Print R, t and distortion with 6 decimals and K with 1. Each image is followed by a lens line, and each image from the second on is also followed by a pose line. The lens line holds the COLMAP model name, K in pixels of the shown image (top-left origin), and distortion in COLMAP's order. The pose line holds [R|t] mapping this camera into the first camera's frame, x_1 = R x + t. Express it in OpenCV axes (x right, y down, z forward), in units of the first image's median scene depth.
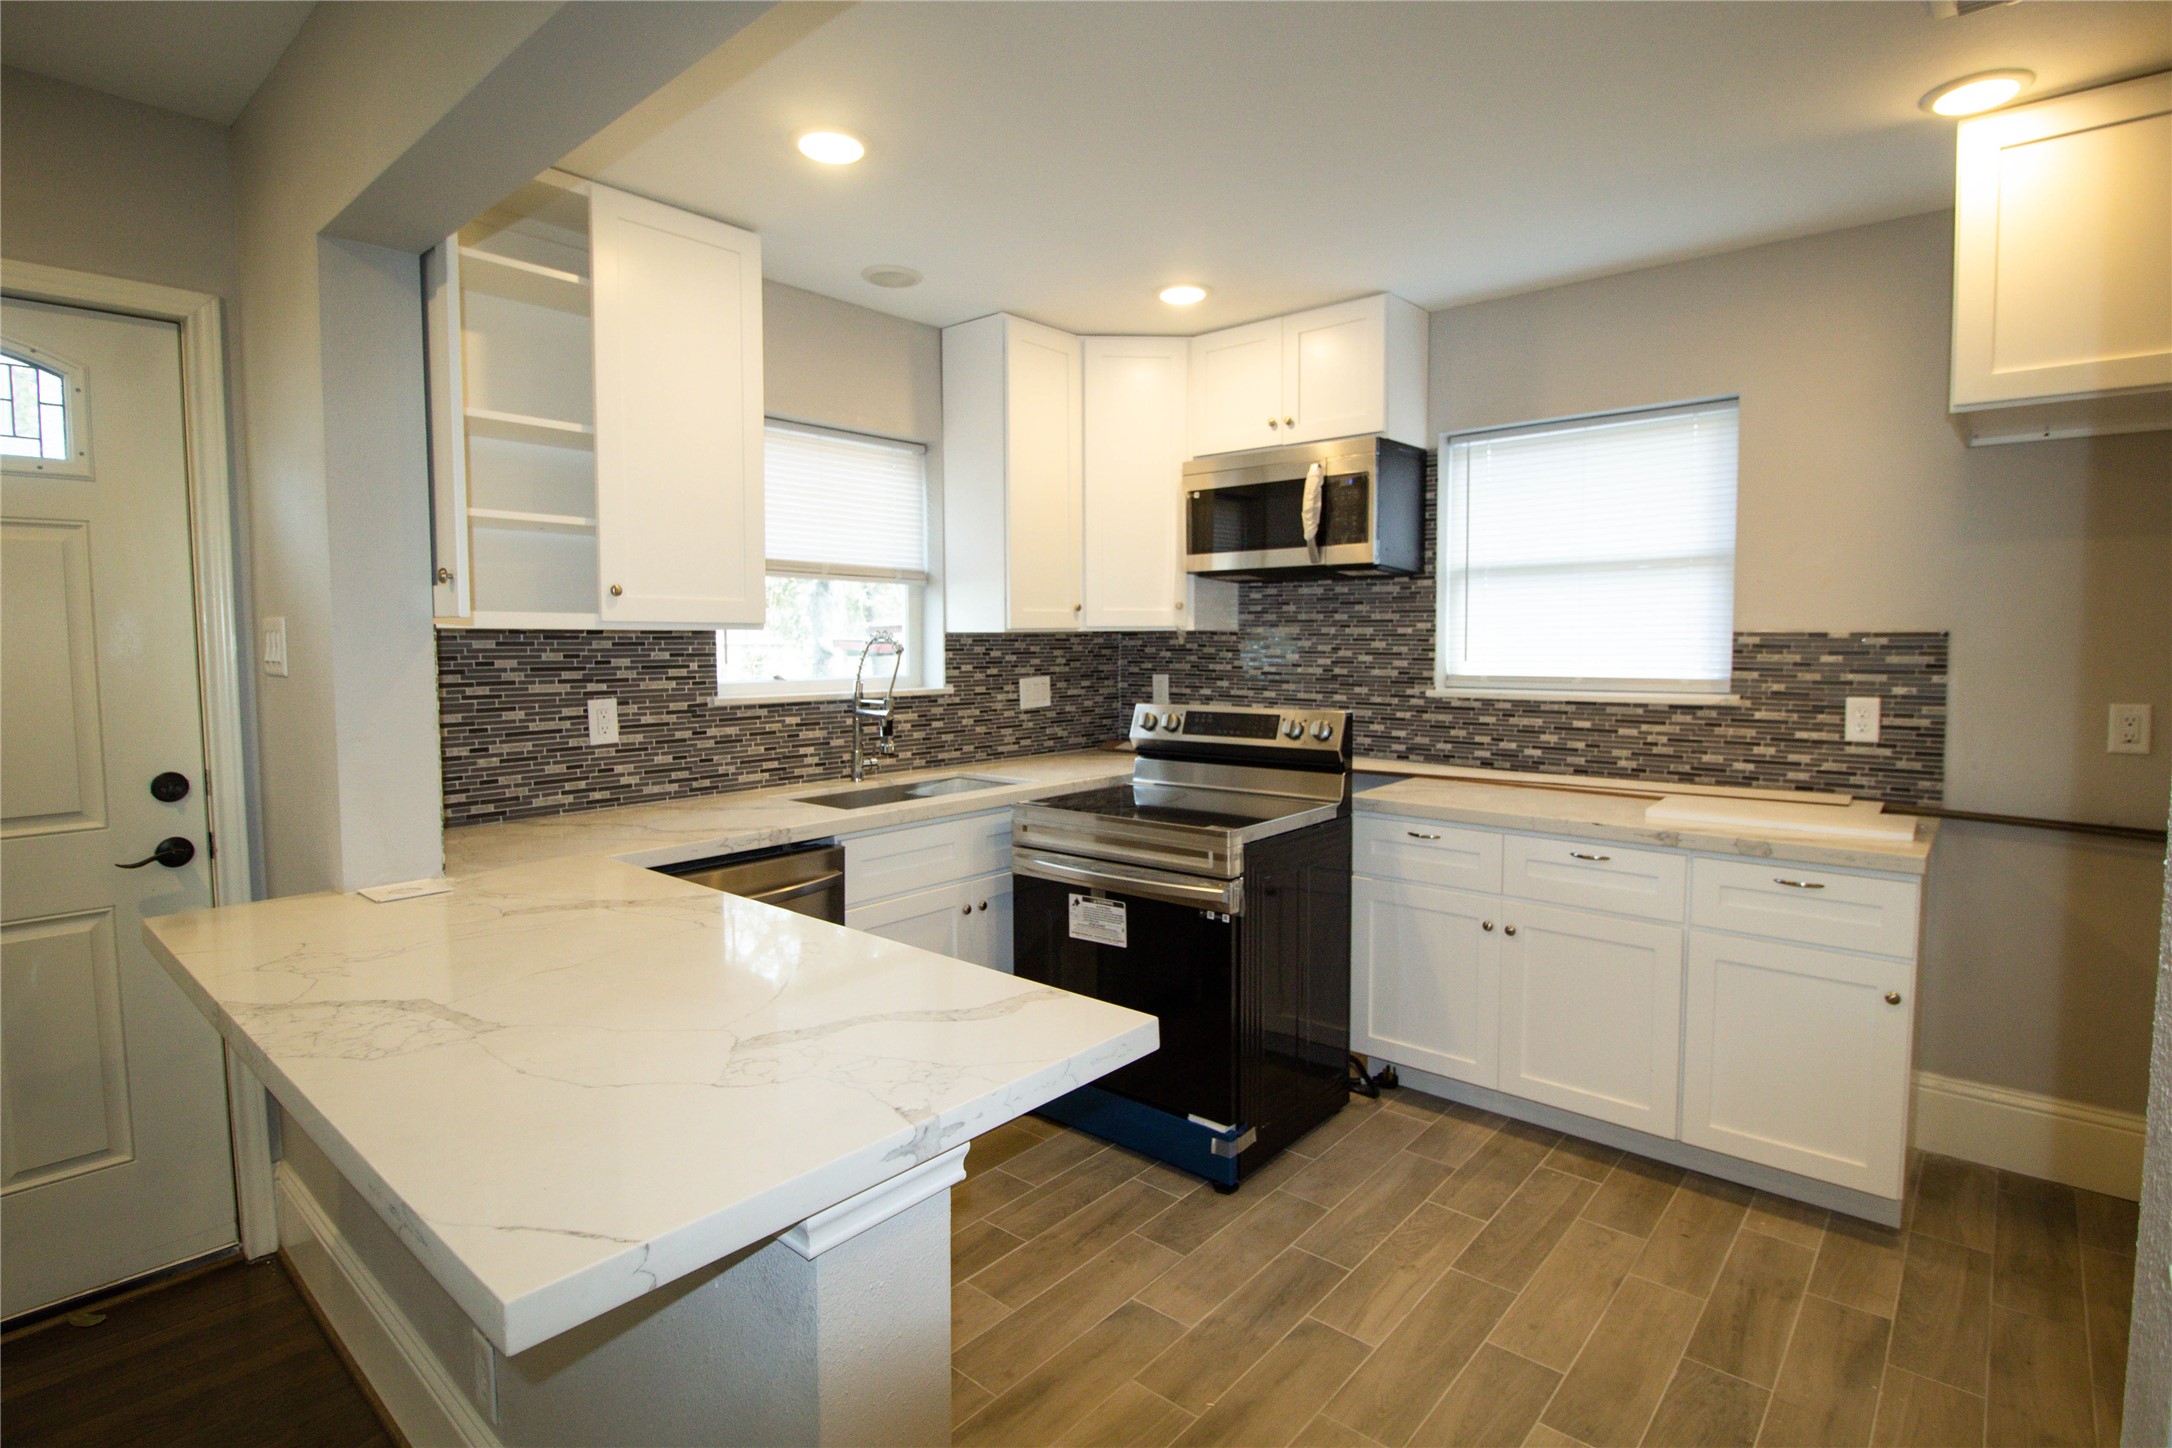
lens RADIAL K [[1054.3, 0, 1086.0], [0, 1054.3, 724.0], [0, 0, 1]] dist [0.001376, -0.011727]
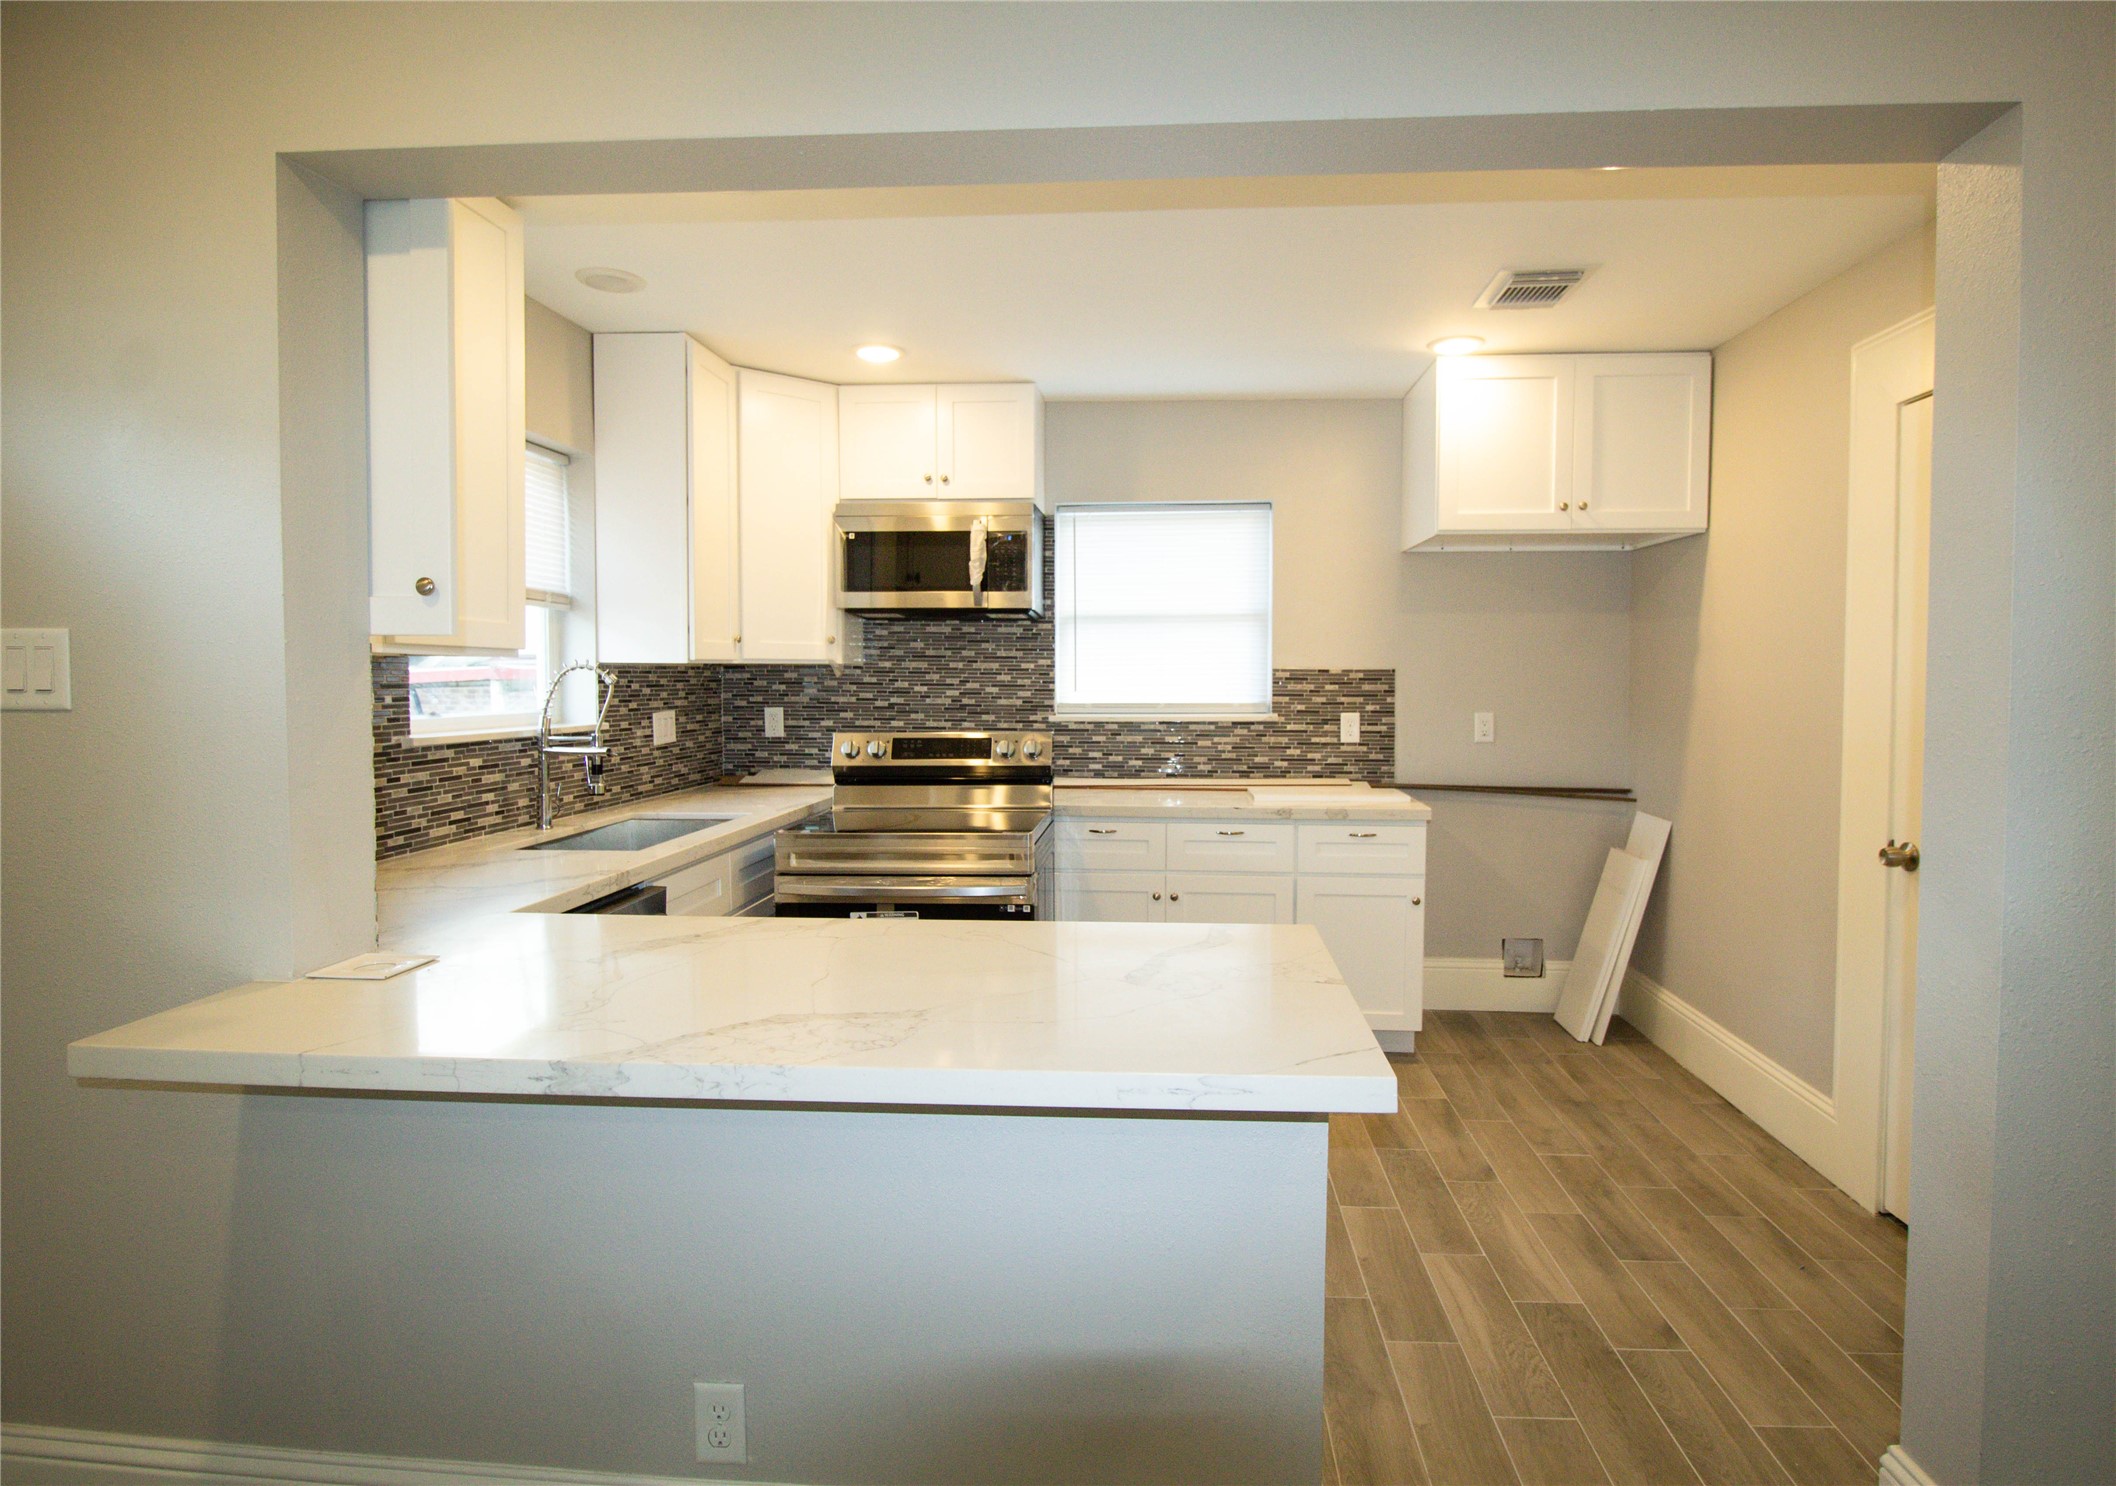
lens RADIAL K [[1113.1, 0, 1058.0], [0, 1113.1, 743.0], [0, 0, 1]] dist [0.002804, 0.000110]
pose [[0.795415, -0.031056, 0.605269, -0.452541], [0.044943, 0.998959, -0.007805, 0.009215], [-0.604396, 0.033411, 0.795983, -0.008204]]
